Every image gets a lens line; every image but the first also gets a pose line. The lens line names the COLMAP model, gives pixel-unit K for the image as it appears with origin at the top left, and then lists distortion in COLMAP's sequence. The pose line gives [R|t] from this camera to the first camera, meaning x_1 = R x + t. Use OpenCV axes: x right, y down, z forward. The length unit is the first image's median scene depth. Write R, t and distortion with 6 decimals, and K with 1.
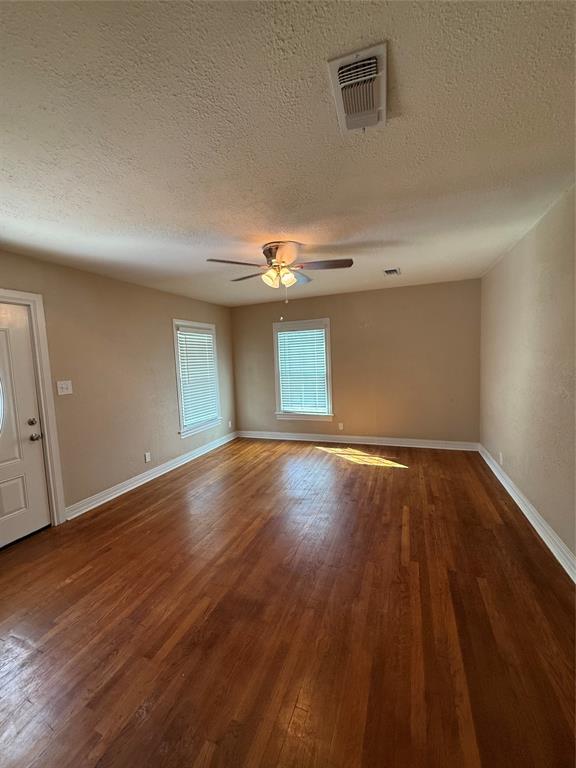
lens RADIAL K [[308.1, 0, 288.0], [0, 308.1, 384.0], [0, 0, 1]] dist [-0.001257, -0.000119]
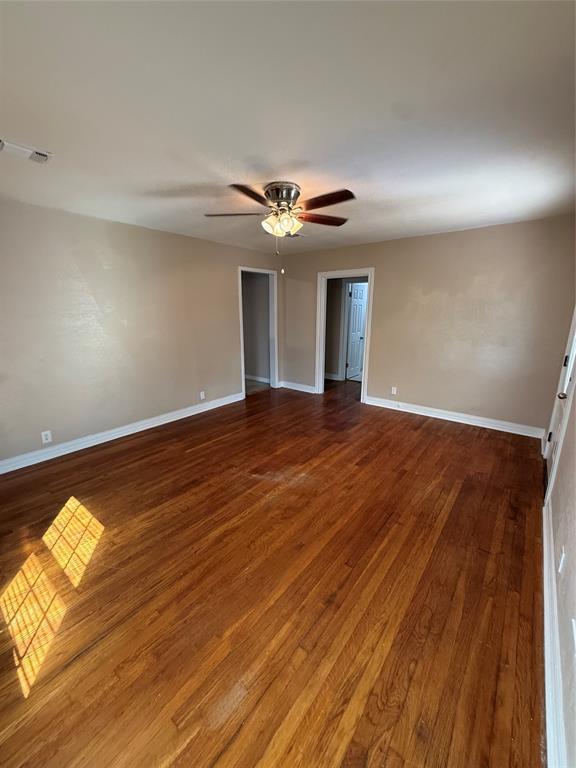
lens RADIAL K [[308.1, 0, 288.0], [0, 308.1, 384.0], [0, 0, 1]] dist [-0.001257, -0.000119]
pose [[-0.955228, -0.027845, 0.294557, -0.280043], [0.065923, 0.950505, 0.303636, -0.149126], [-0.288433, 0.309459, -0.906113, 1.704306]]
